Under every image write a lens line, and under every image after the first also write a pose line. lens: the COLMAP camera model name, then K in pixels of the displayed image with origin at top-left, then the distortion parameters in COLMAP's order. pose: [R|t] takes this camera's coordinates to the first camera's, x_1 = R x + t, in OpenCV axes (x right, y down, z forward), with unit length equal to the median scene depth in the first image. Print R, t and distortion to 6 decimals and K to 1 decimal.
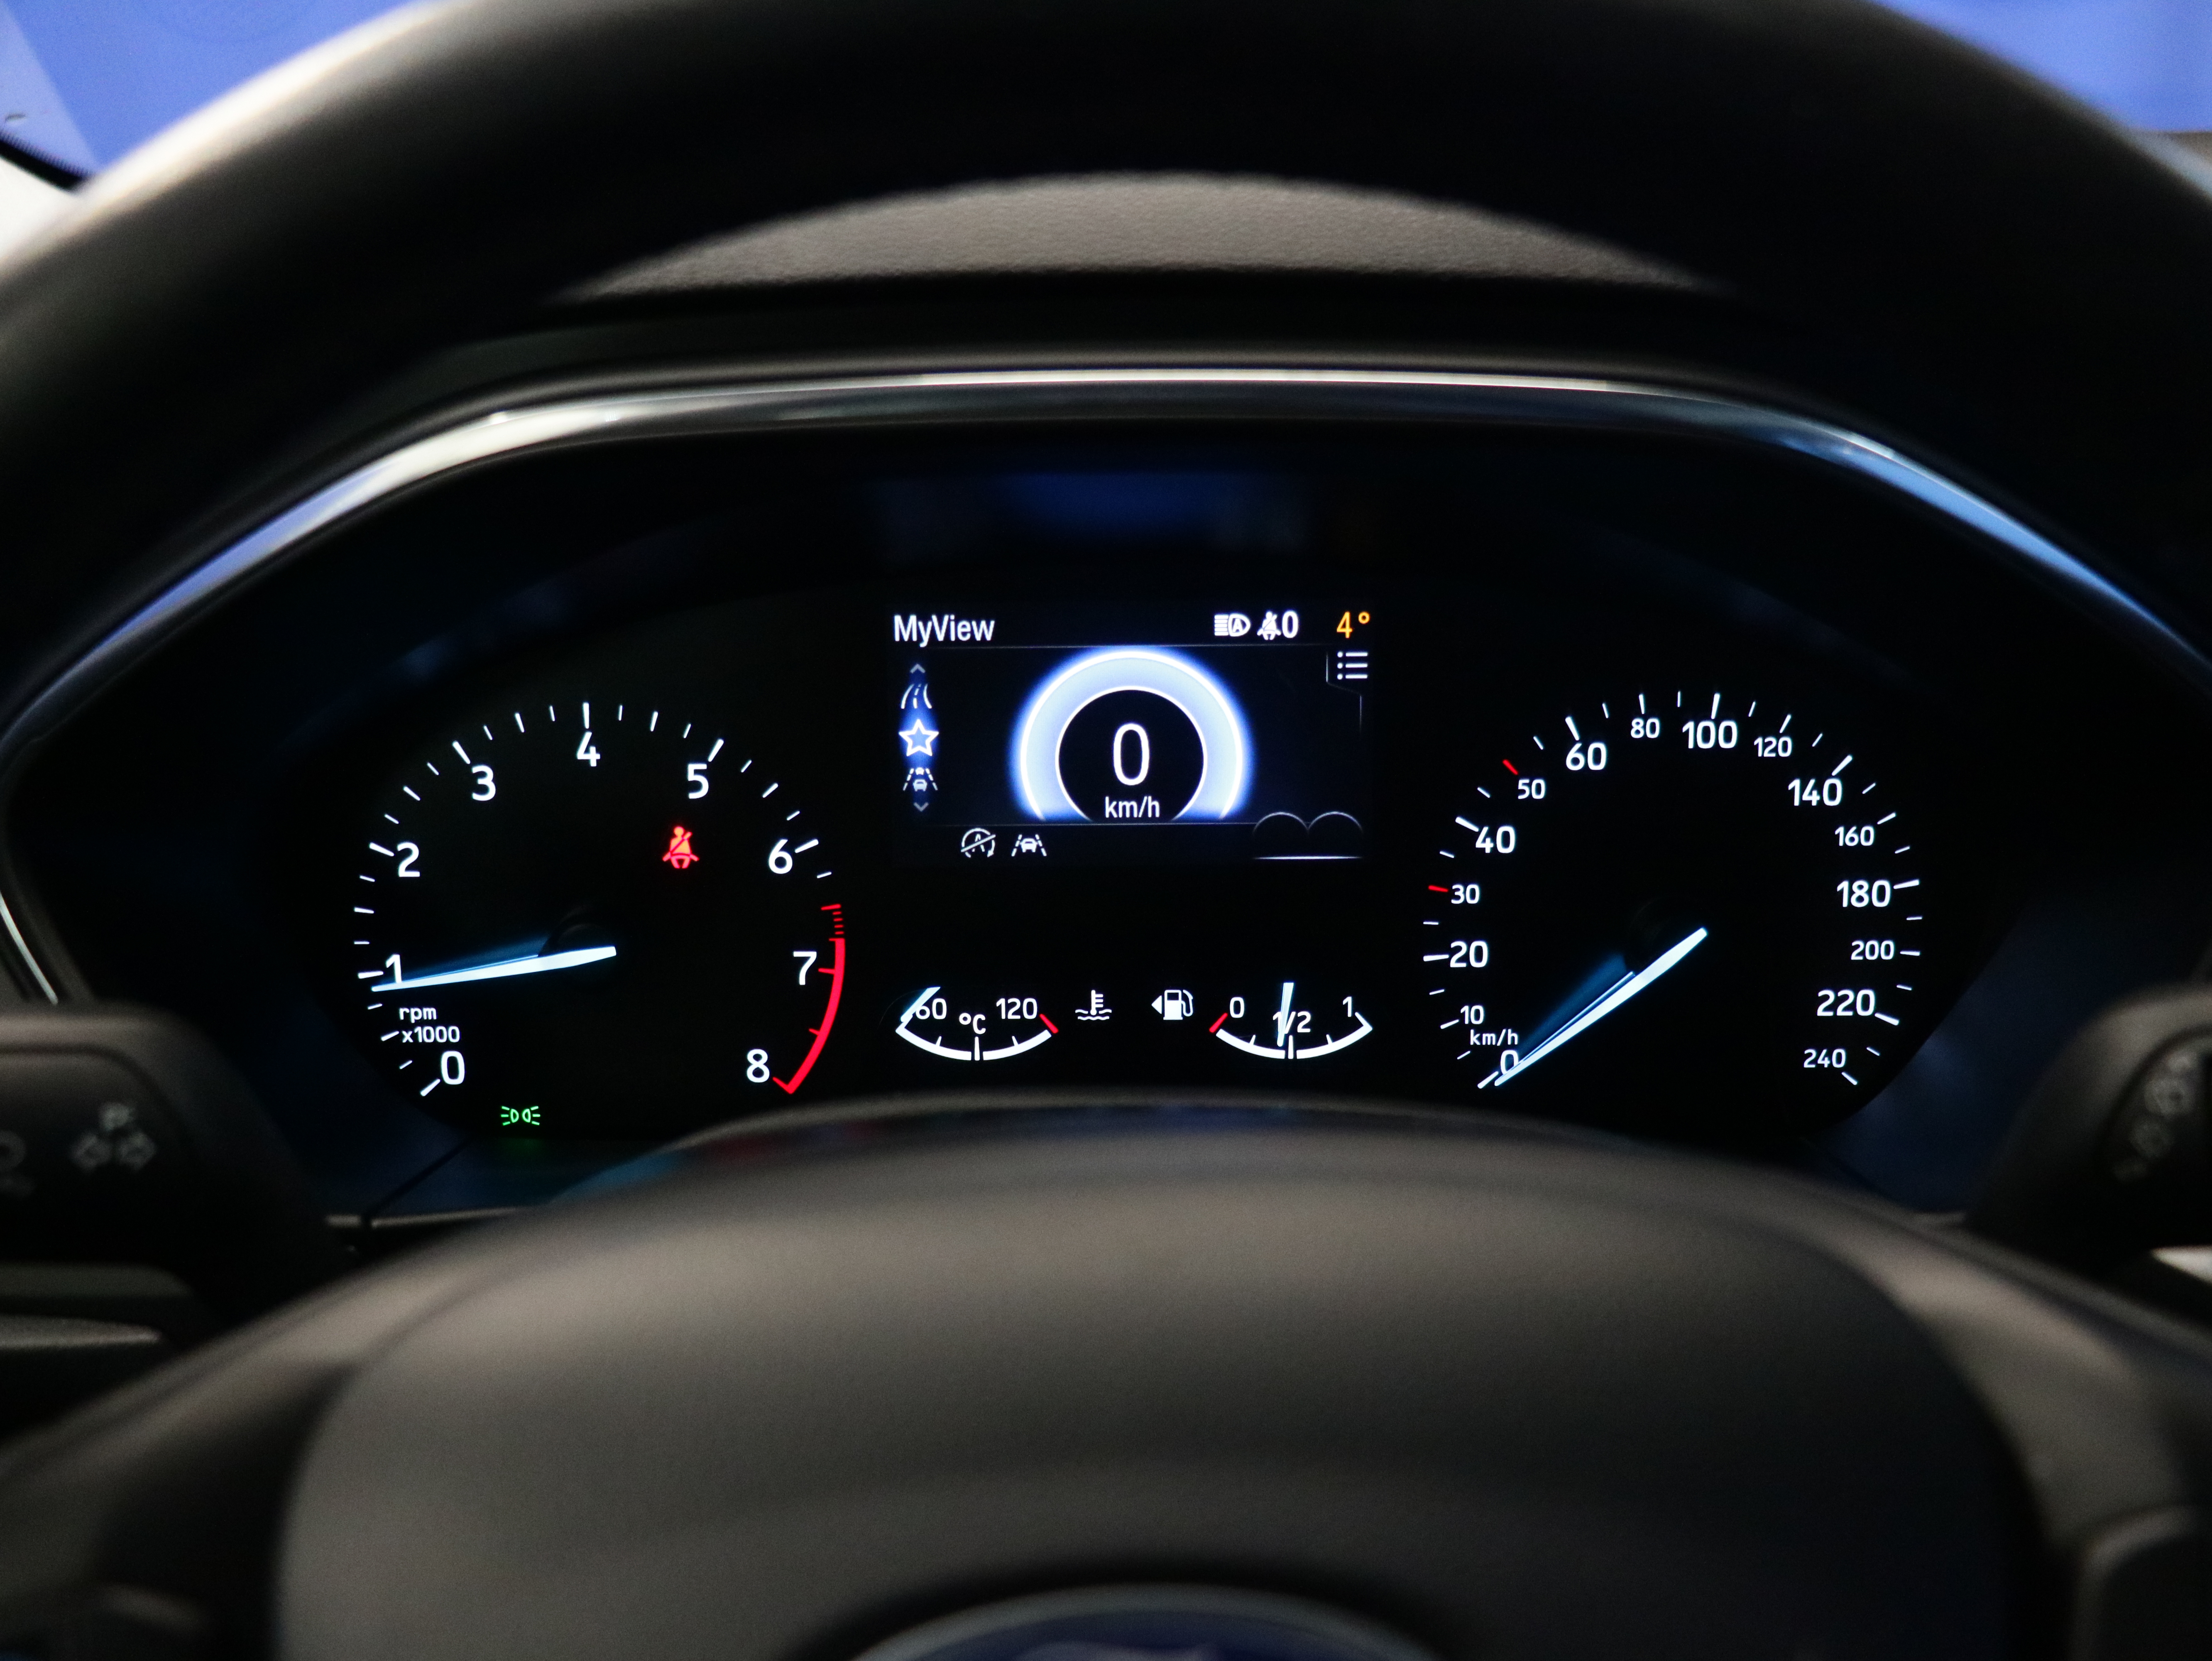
lens RADIAL K [[2627.4, 0, 1106.0], [0, 2627.4, 830.5], [0, 0, 1]] dist [-0.022860, 0.007448]
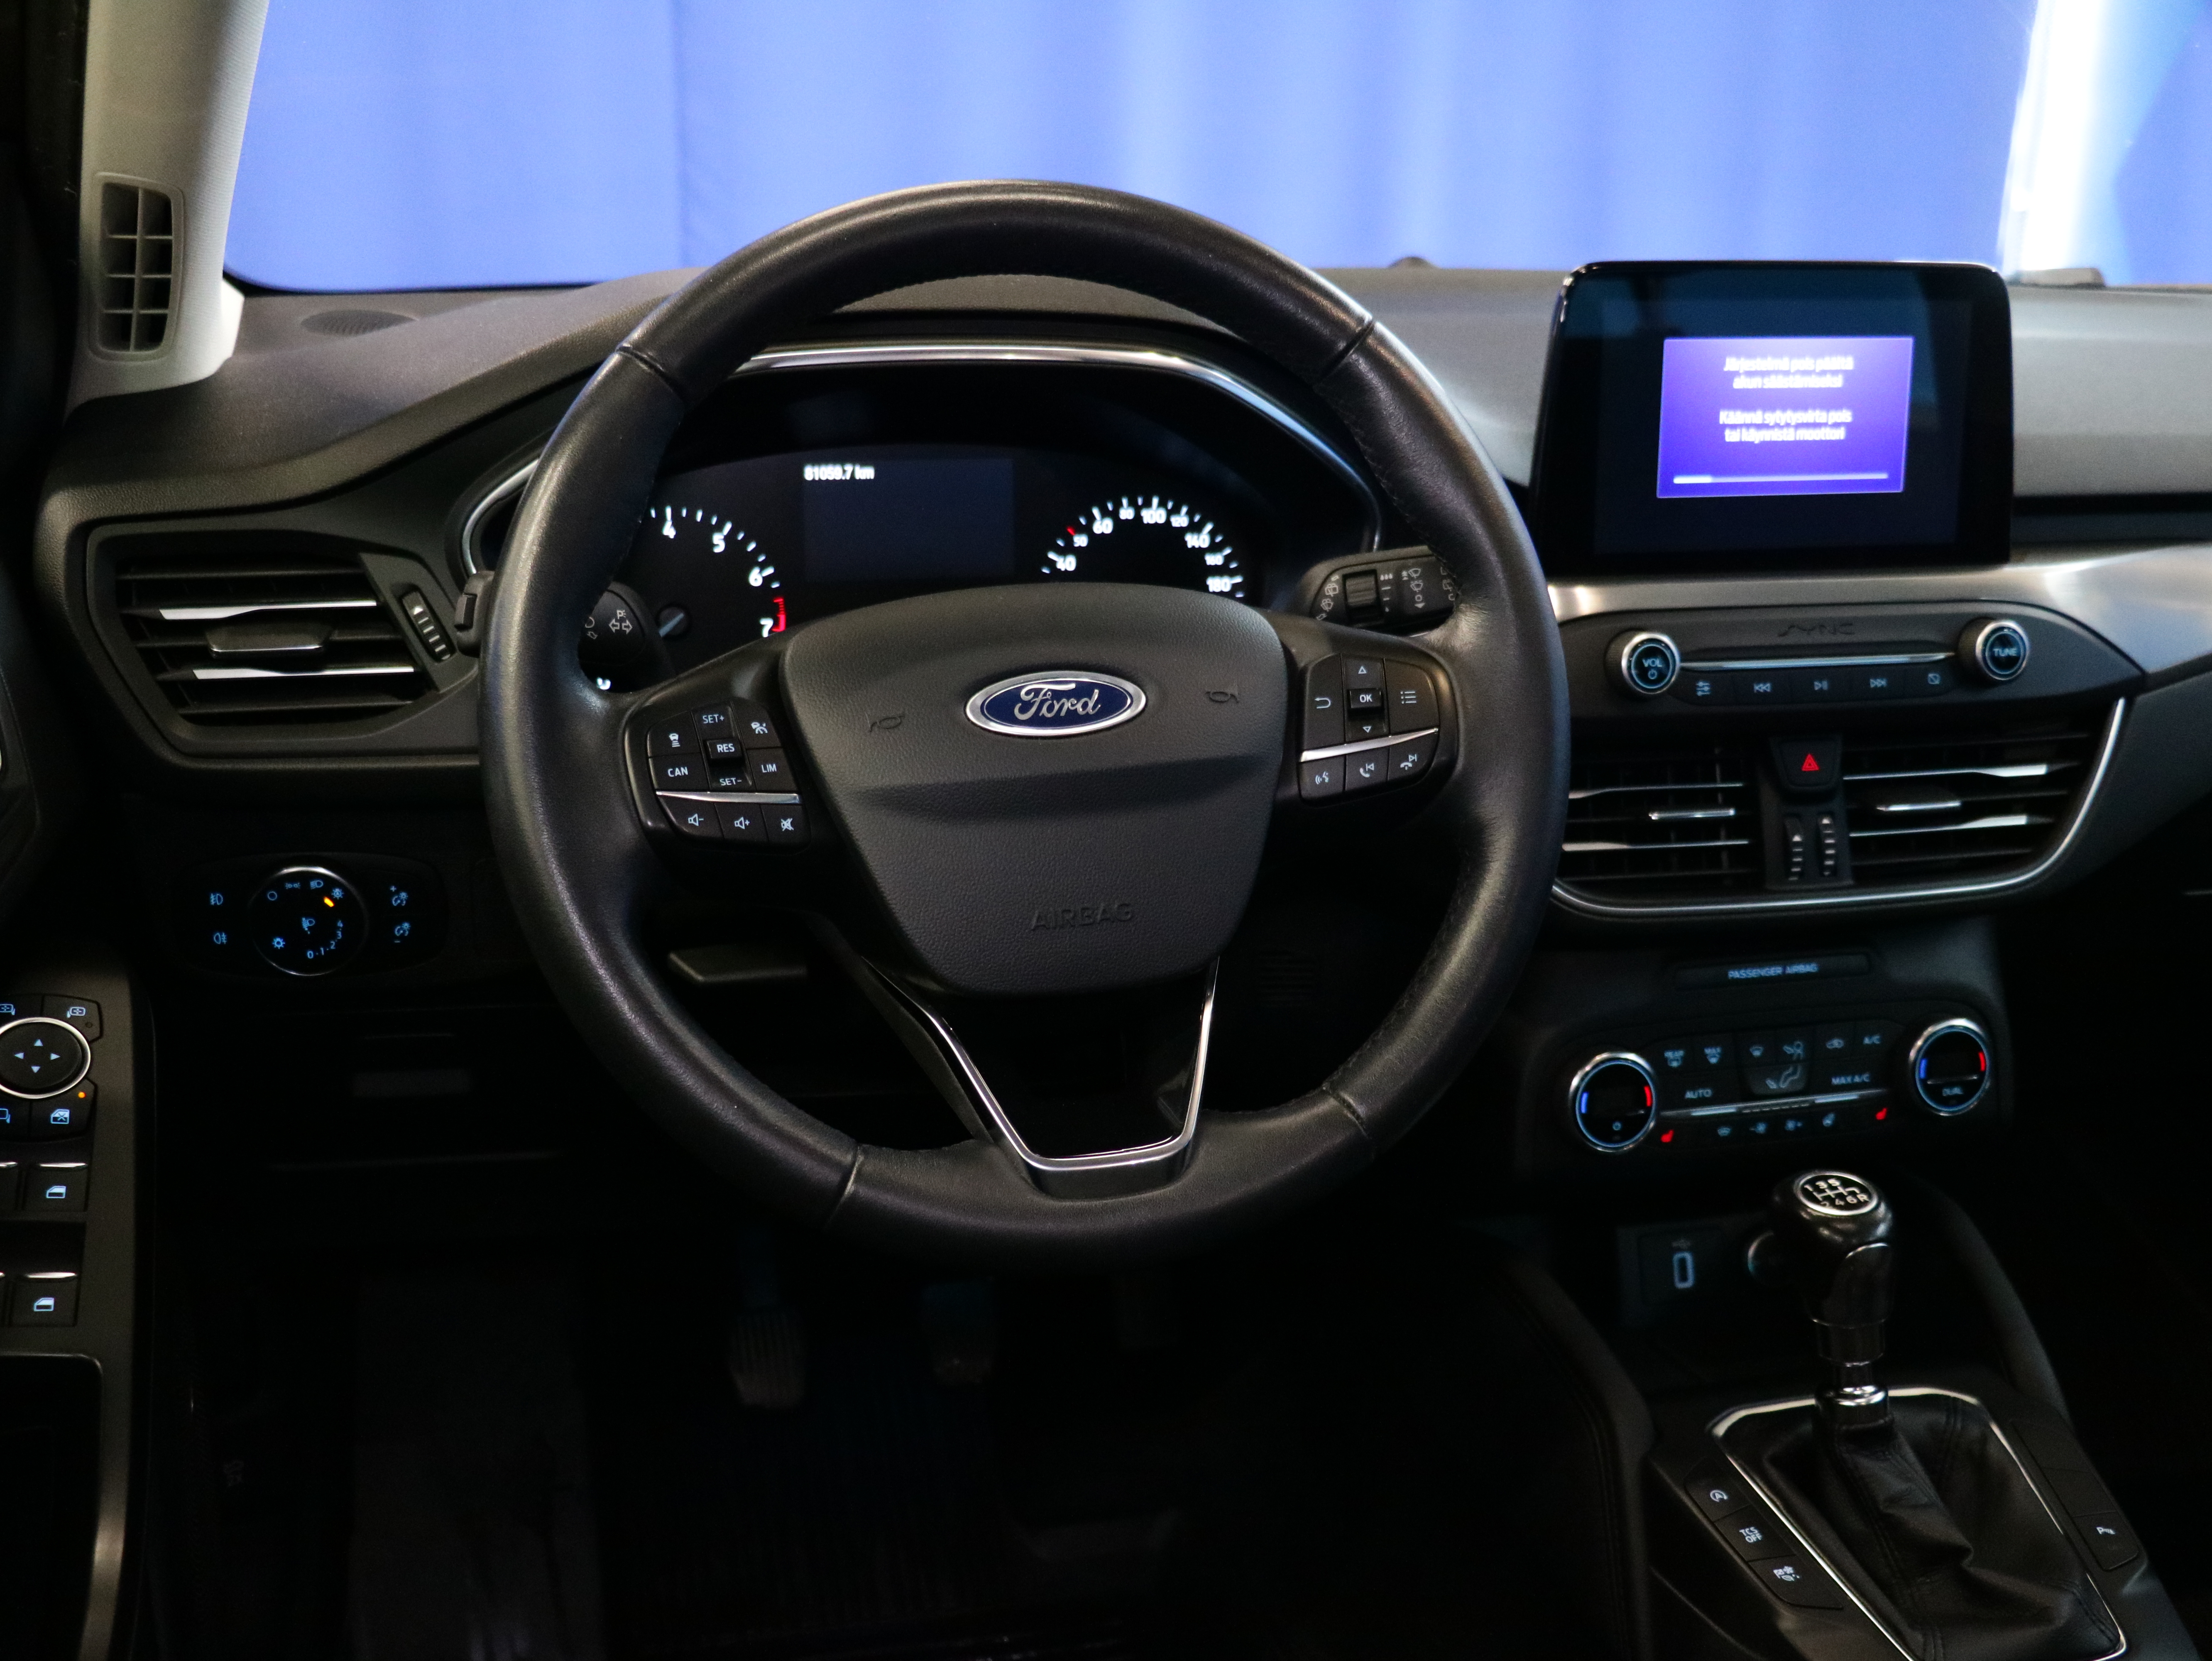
lens RADIAL K [[2520.7, 0, 1106.0], [0, 2520.7, 830.5], [0, 0, 1]] dist [-0.029225, 0.051788]
pose [[0.964724, -0.043524, 0.259642, -0.407170], [0.052237, 0.998276, -0.026747, 0.301897], [-0.258031, 0.039367, 0.965334, -1.151232]]
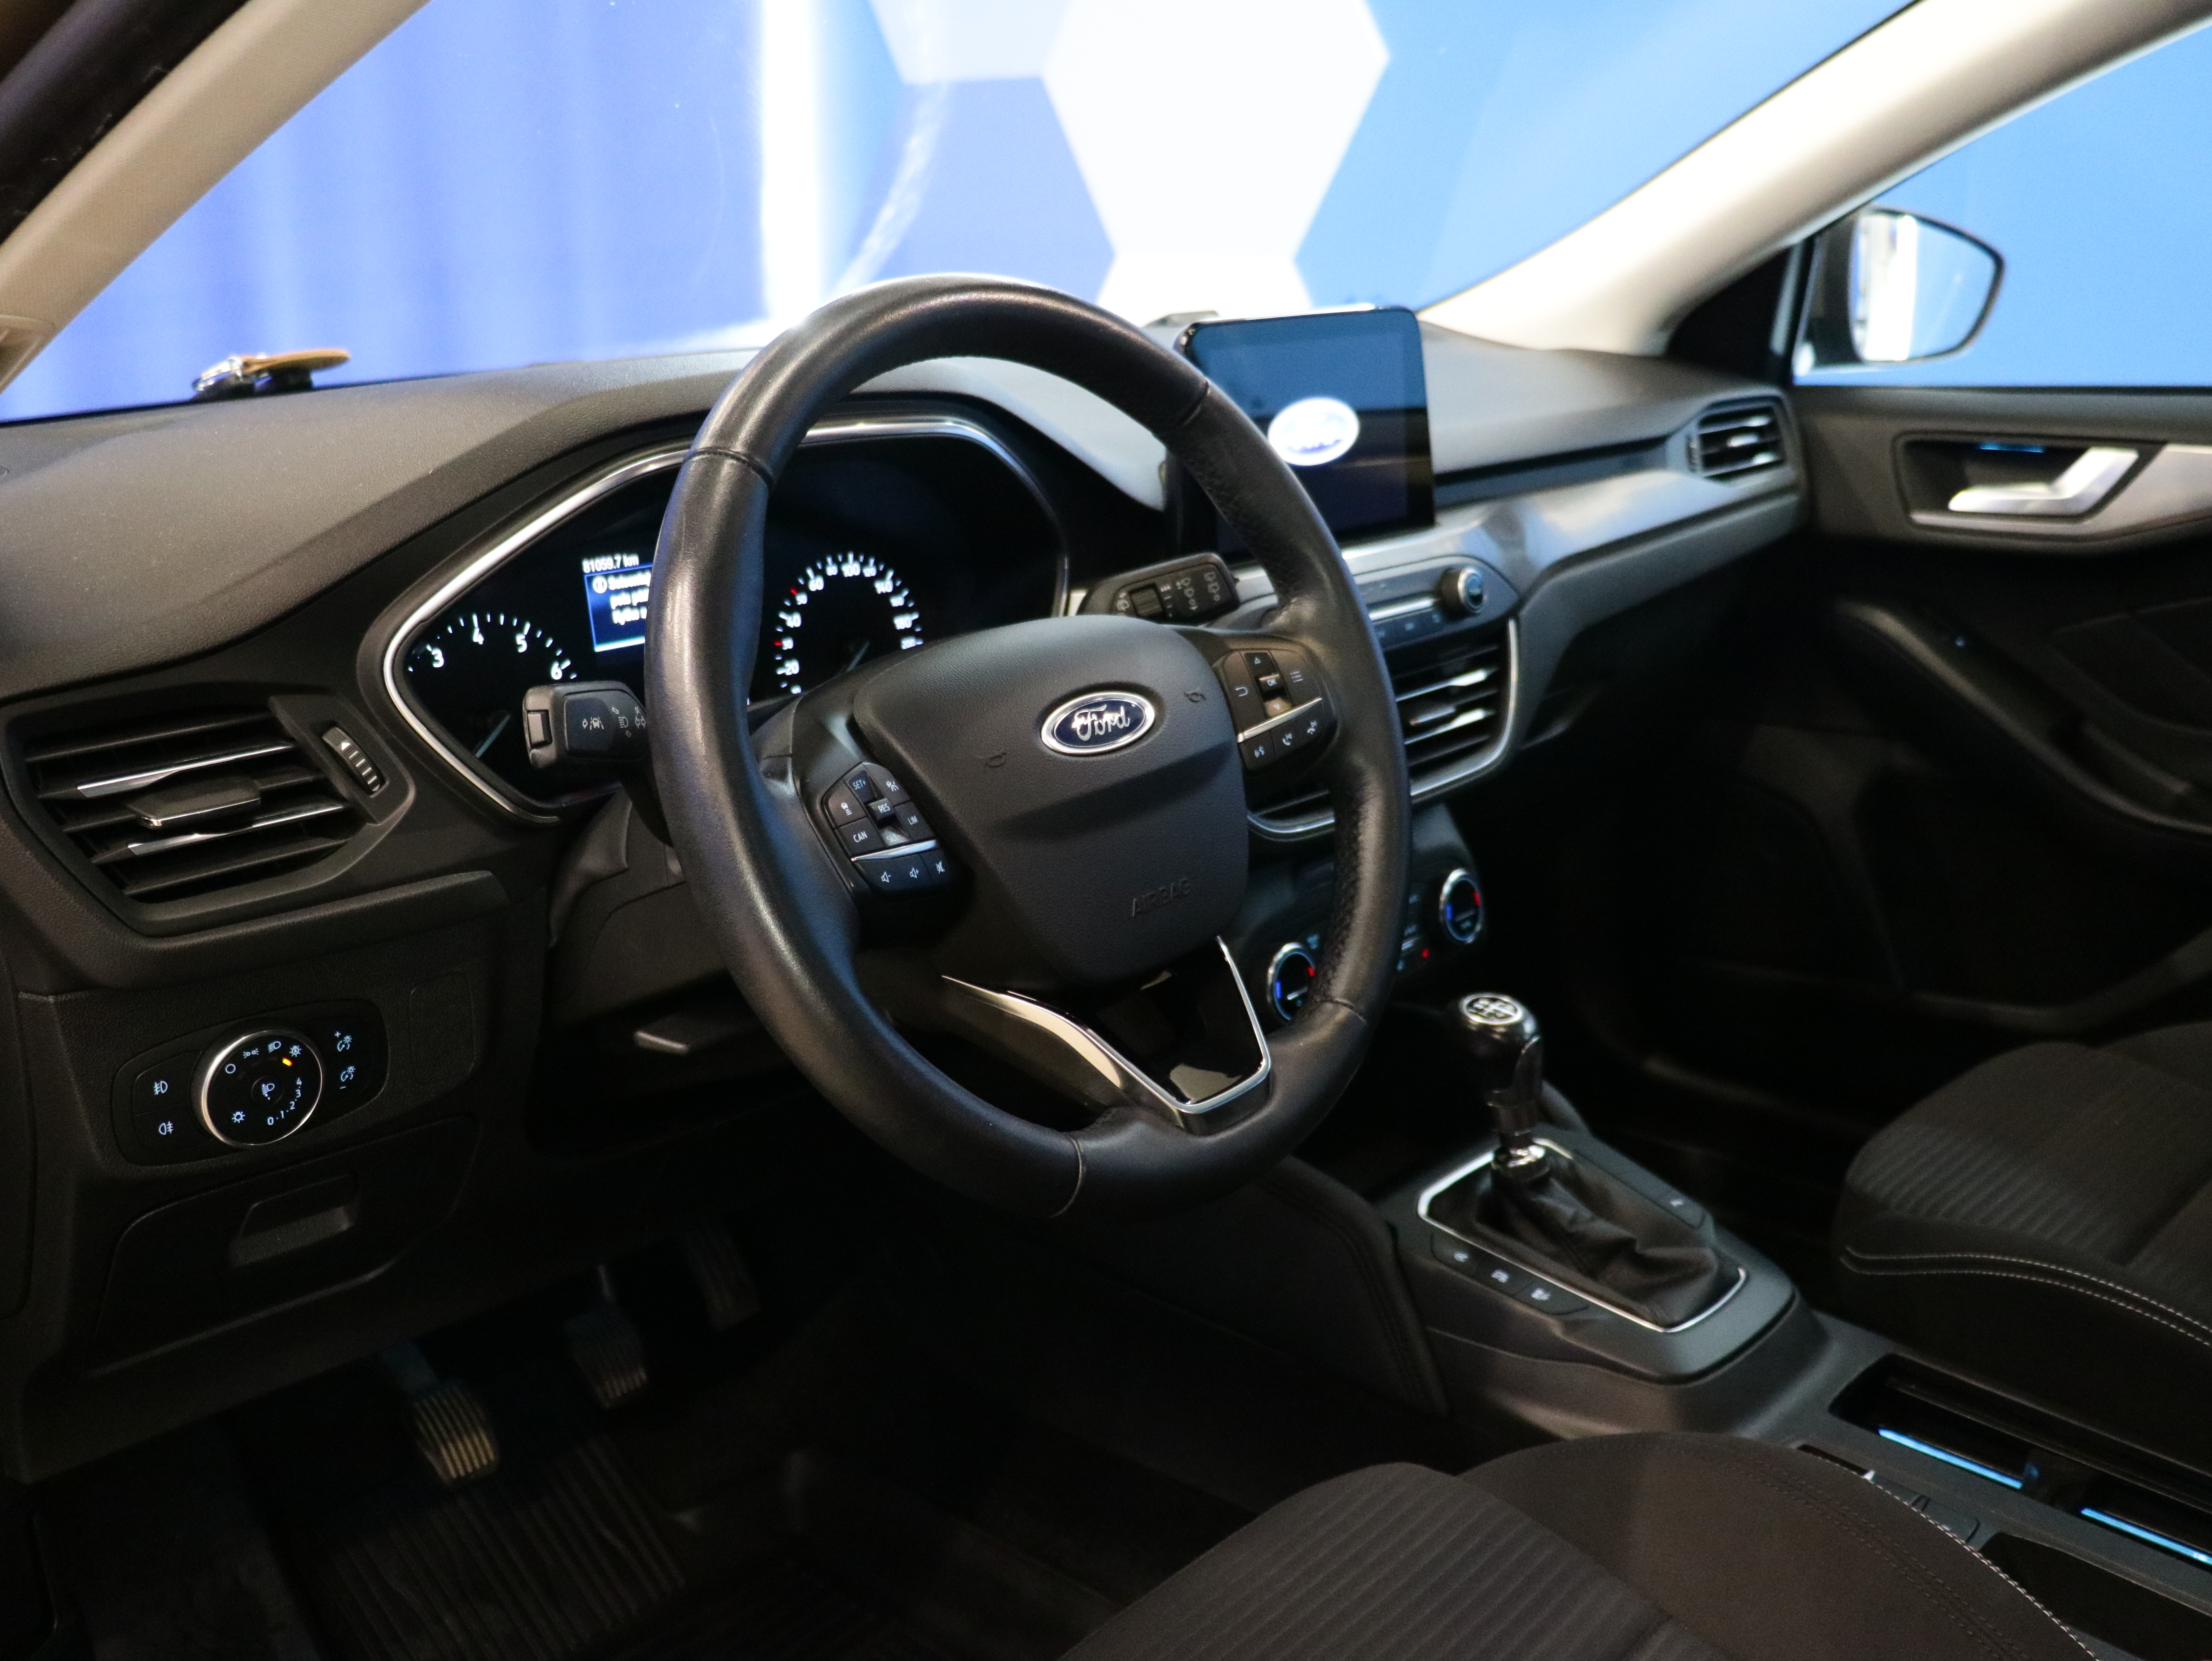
lens RADIAL K [[2154.5, 0, 1106.0], [0, 2154.5, 830.5], [0, 0, 1]] dist [-0.006133, 0.020423]
pose [[0.669117, -0.206028, 0.714027, -1.206501], [0.237449, 0.969709, 0.057290, 0.155840], [-0.704202, 0.131212, 0.697770, -0.668555]]
